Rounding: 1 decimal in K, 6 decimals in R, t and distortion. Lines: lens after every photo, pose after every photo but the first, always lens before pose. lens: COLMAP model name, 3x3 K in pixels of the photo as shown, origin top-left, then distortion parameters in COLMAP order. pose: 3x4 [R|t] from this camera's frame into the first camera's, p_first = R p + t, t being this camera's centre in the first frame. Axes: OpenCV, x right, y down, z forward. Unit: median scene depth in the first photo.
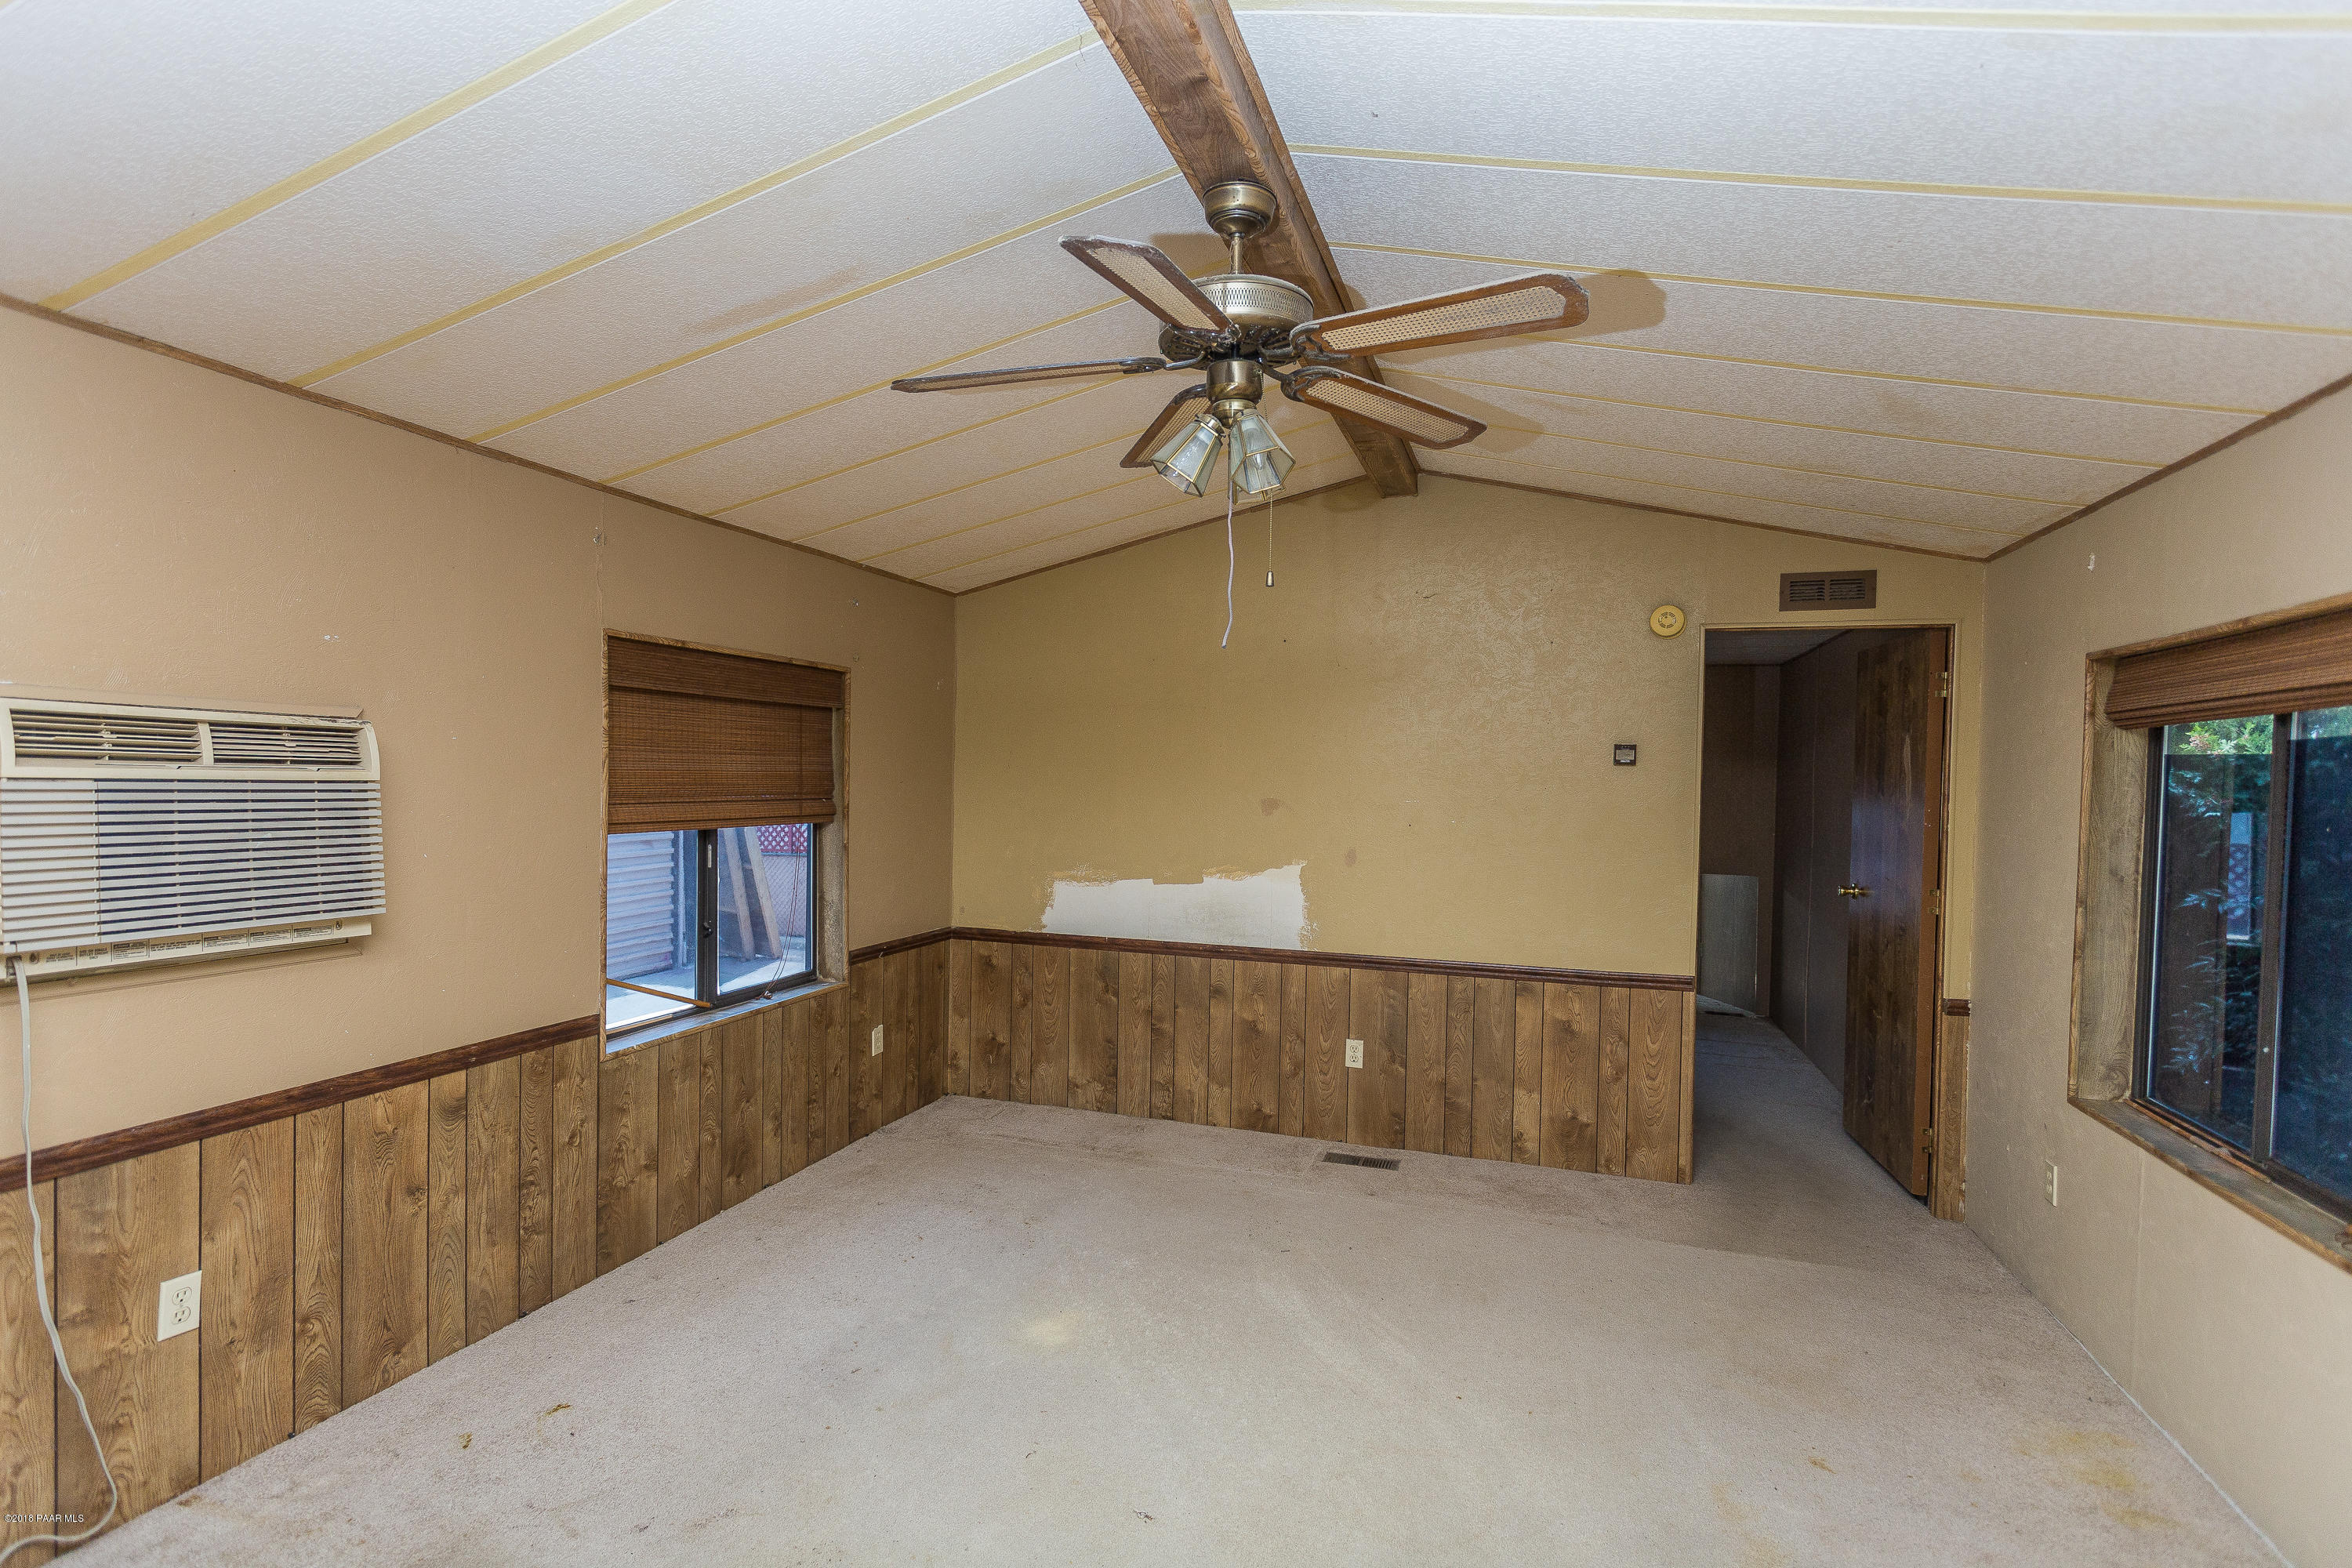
lens RADIAL K [[1134.8, 0, 1175.8], [0, 1134.8, 792.7], [0, 0, 1]] dist [0.023136, -0.002894]
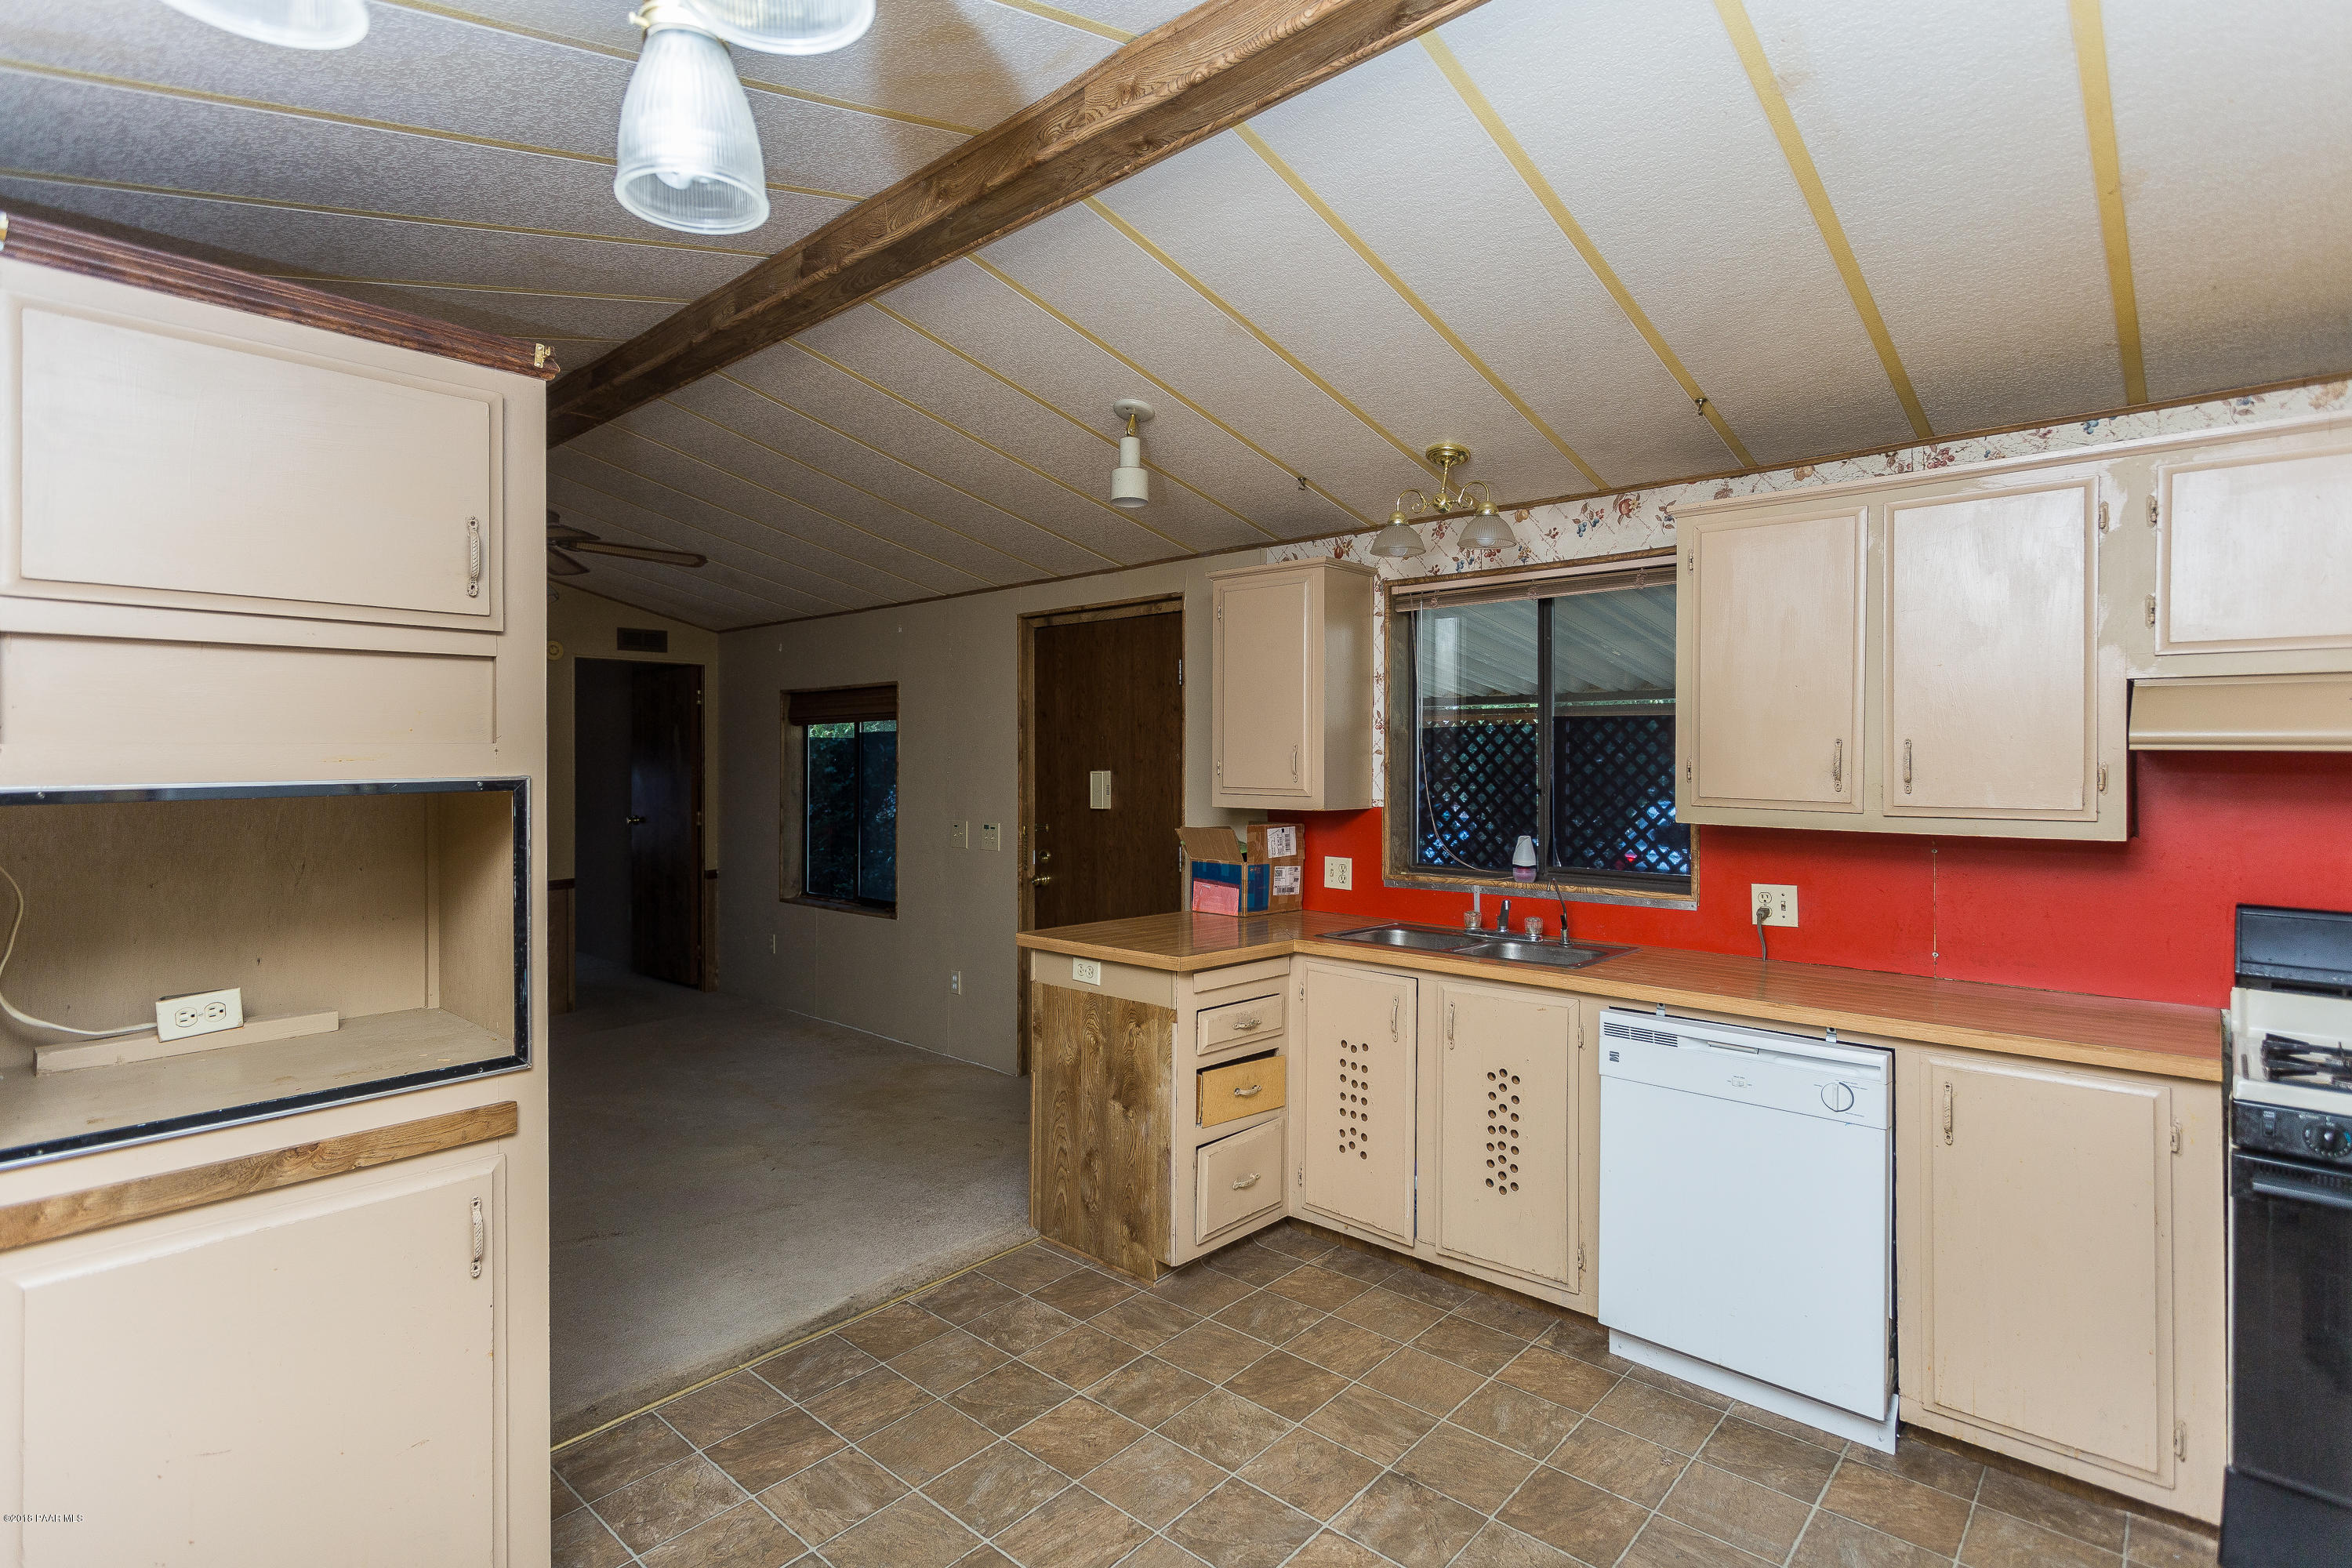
lens RADIAL K [[1134.8, 0, 1173.6], [0, 1134.8, 769.8], [0, 0, 1]] dist [0.023136, -0.002894]
pose [[0.403486, -0.036585, 0.914254, -4.772583], [0.034110, 0.999107, 0.024926, 0.004173], [-0.914350, 0.021128, 0.404373, -2.909230]]
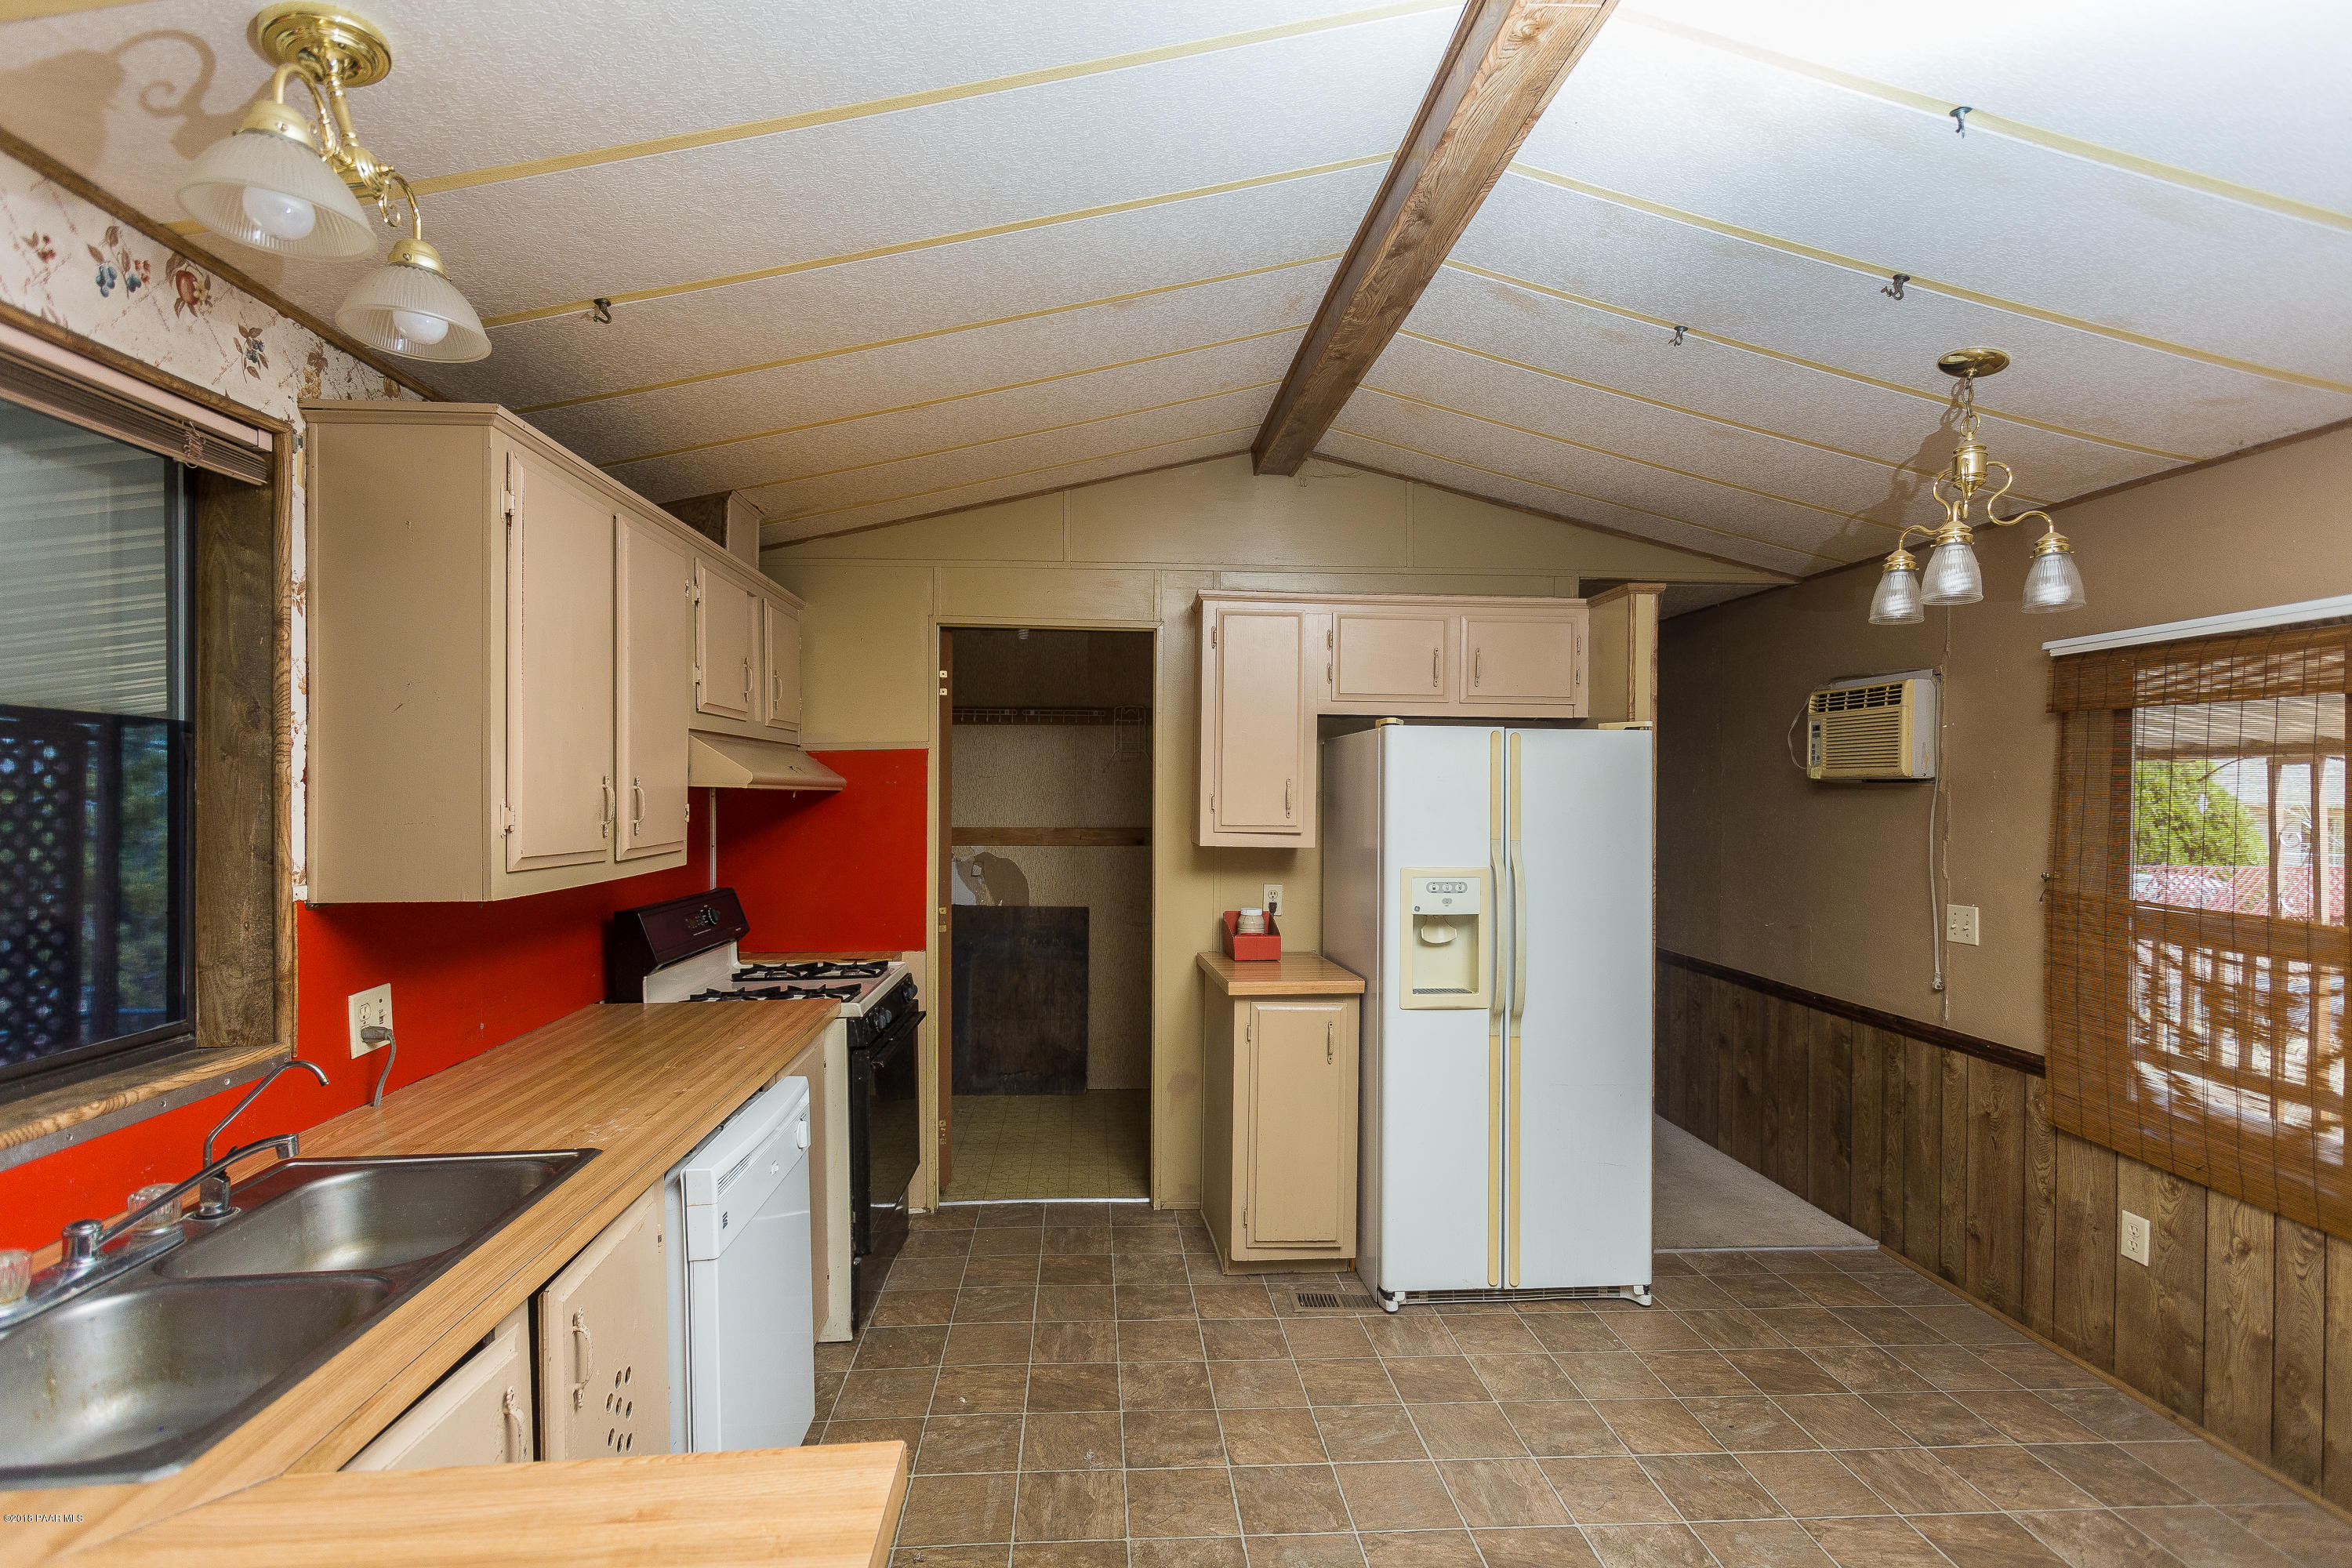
lens RADIAL K [[1134.8, 0, 1167.7], [0, 1134.8, 787.2], [0, 0, 1]] dist [0.023136, -0.002894]
pose [[-0.925521, -0.026664, -0.377755, 0.662402], [-0.035668, 0.999222, 0.016856, 0.006730], [0.377012, 0.029074, -0.925752, 1.234622]]
